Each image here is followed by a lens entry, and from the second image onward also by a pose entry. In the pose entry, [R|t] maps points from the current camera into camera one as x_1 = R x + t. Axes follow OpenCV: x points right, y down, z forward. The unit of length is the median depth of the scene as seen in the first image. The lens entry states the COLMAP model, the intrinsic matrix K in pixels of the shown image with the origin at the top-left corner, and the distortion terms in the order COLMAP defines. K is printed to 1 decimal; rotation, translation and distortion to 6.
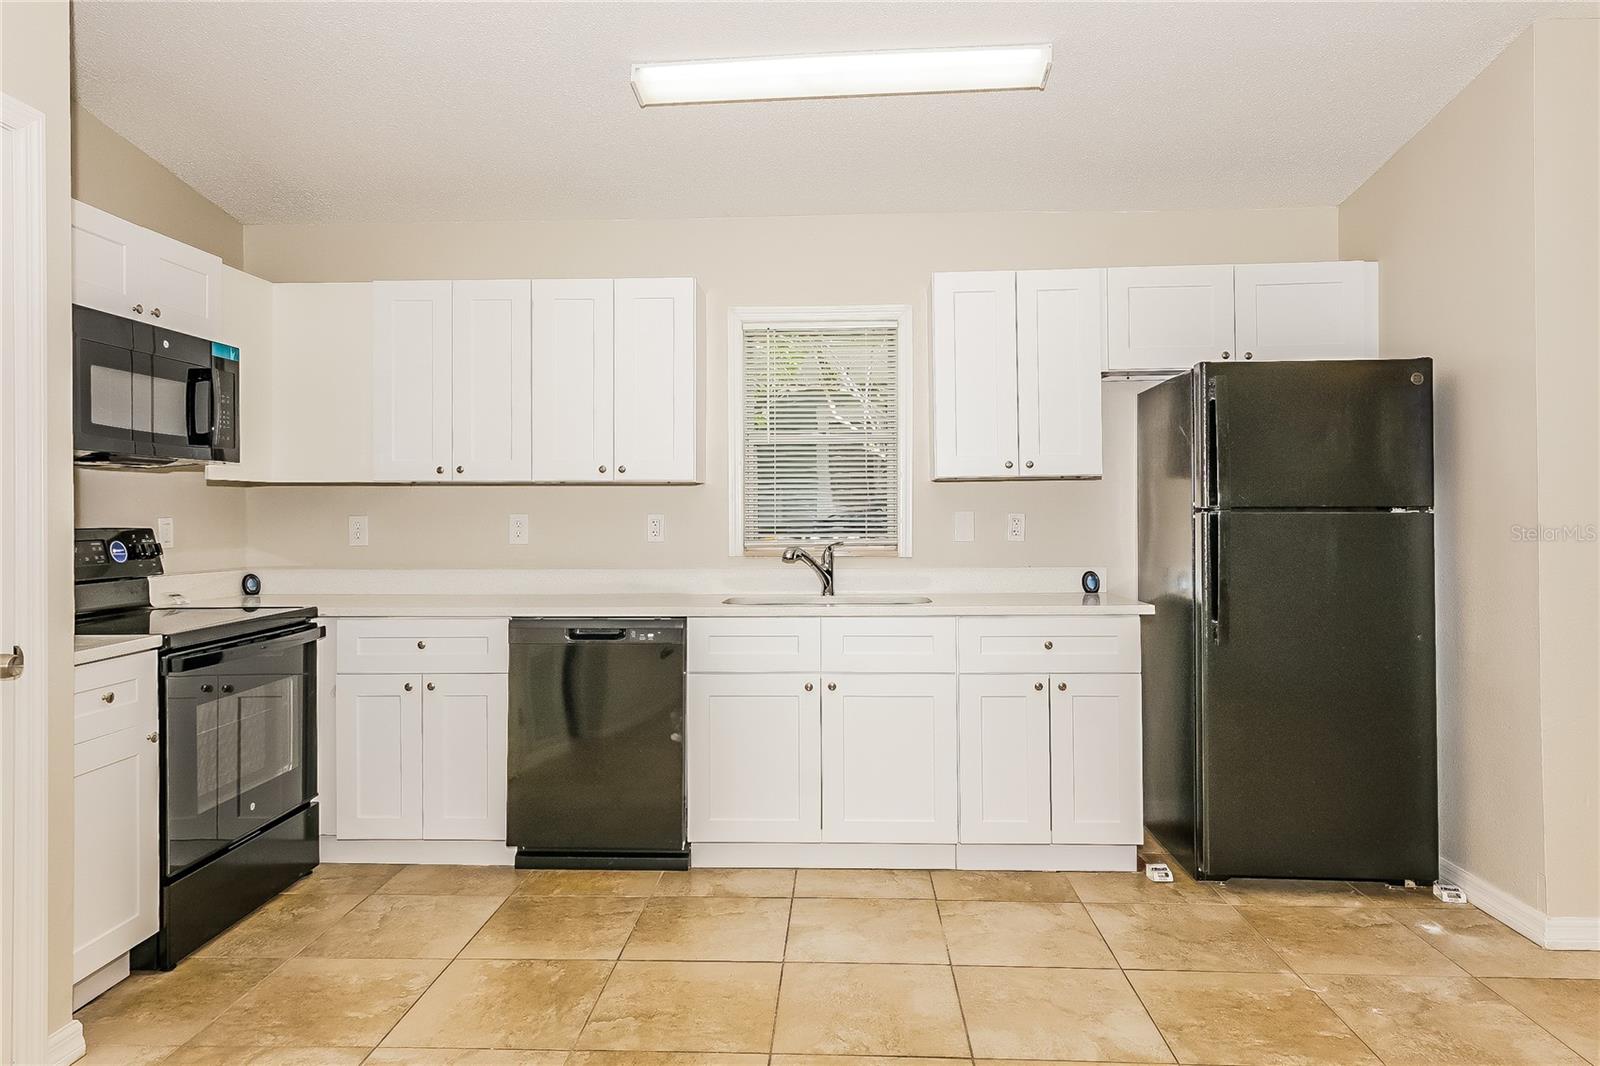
lens RADIAL K [[986.2, 0, 791.7], [0, 986.2, 499.4], [0, 0, 1]] dist [0.008232, 0.002022]
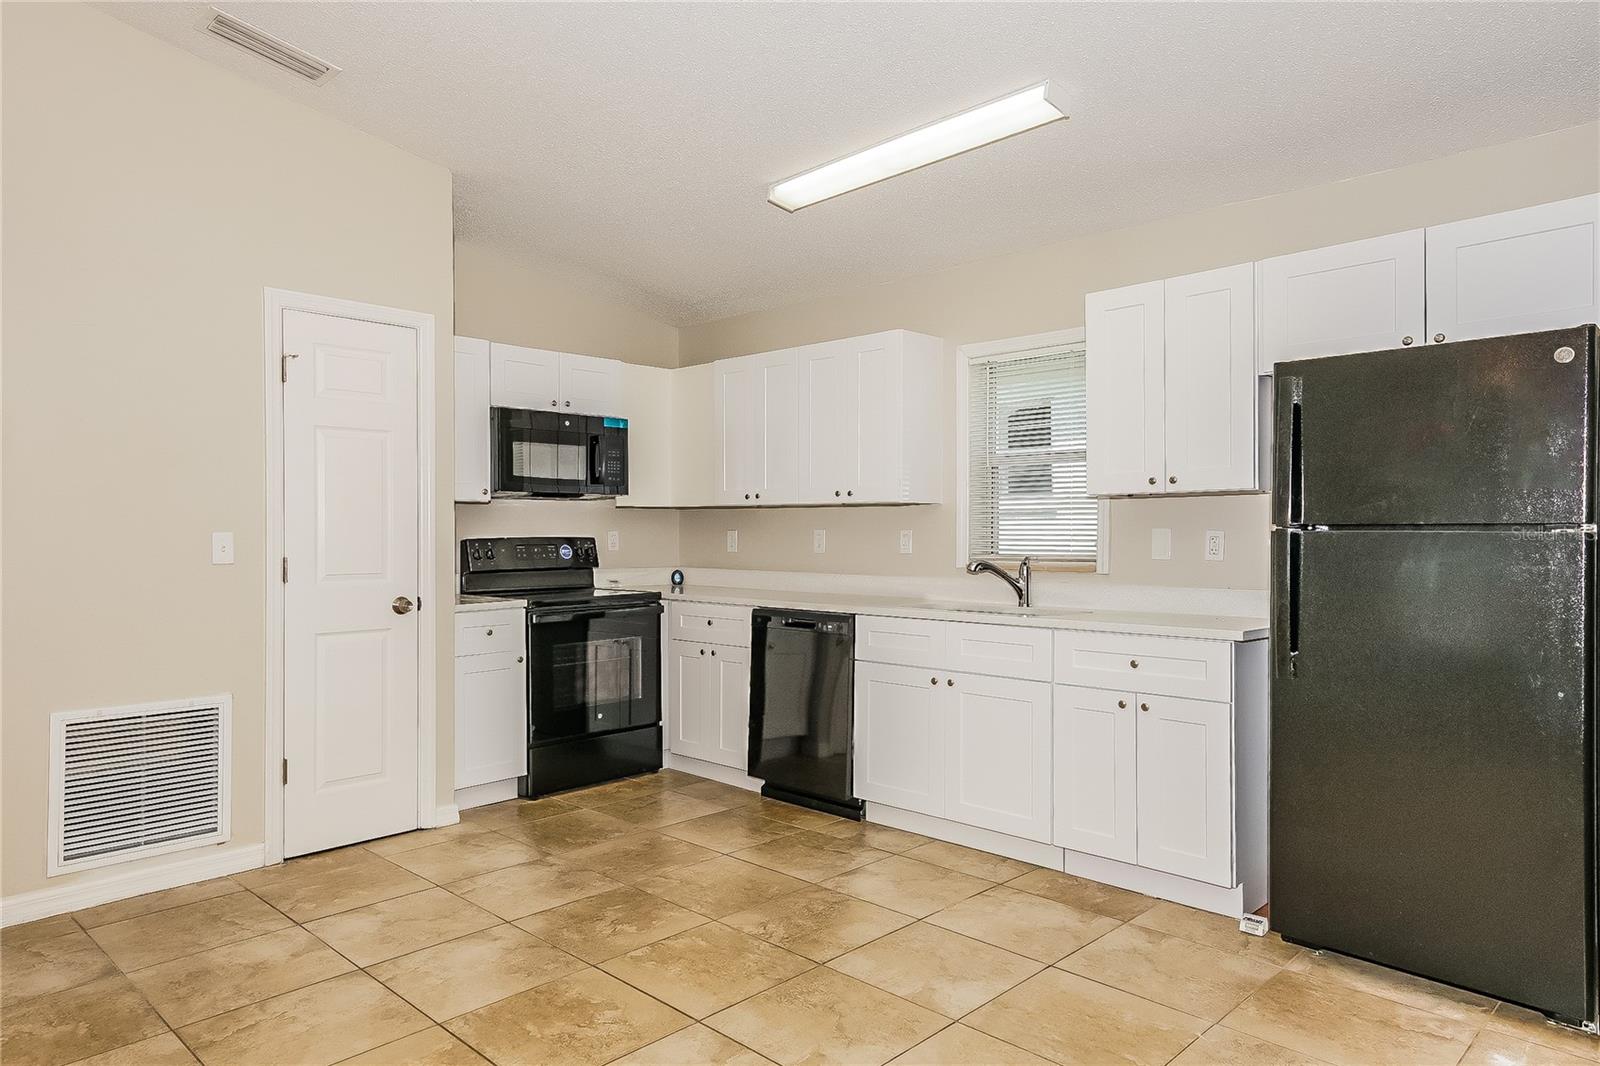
lens RADIAL K [[986.2, 0, 804.1], [0, 986.2, 527.2], [0, 0, 1]] dist [0.008232, 0.002022]
pose [[0.750969, 0.001467, -0.660336, 0.655112], [0.000847, 0.999995, 0.003186, 0.007751], [0.660337, -0.002952, 0.750964, 0.039950]]
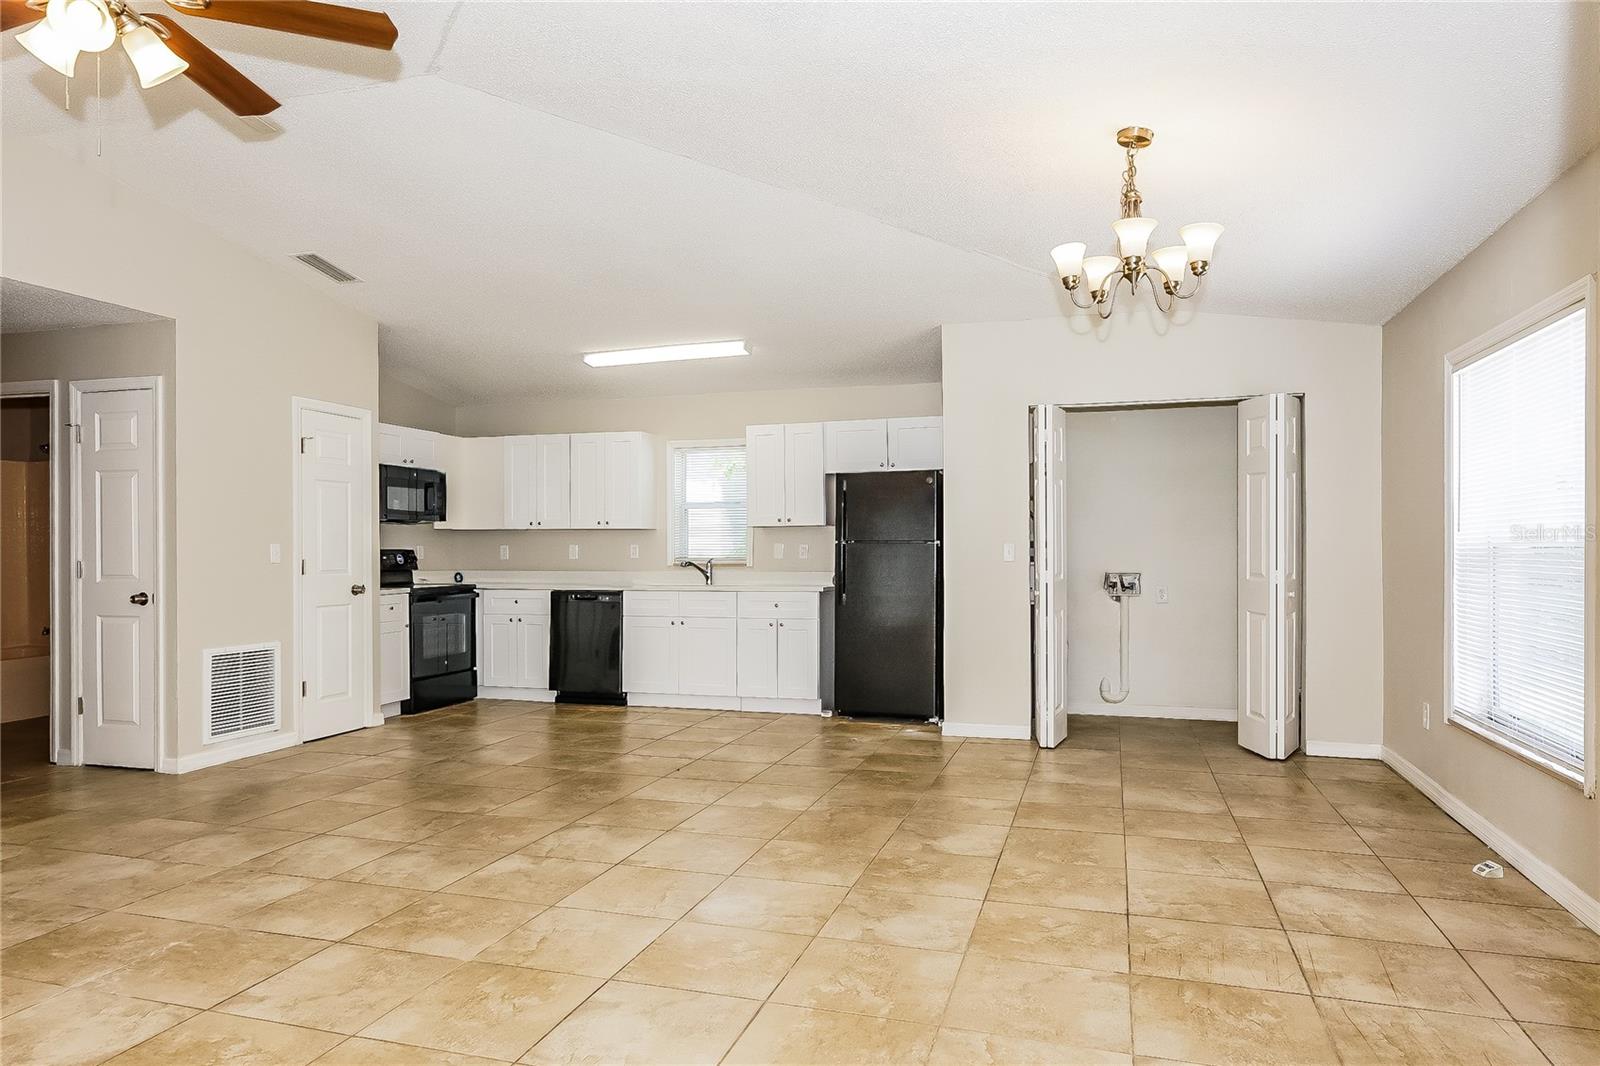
lens RADIAL K [[986.2, 0, 796.9], [0, 986.2, 555.7], [0, 0, 1]] dist [0.008232, 0.002022]
pose [[0.967452, 0.003341, -0.253033, 0.831409], [-0.000548, 0.999938, 0.011110, 0.016528], [0.253055, -0.010609, 0.967394, -1.041625]]
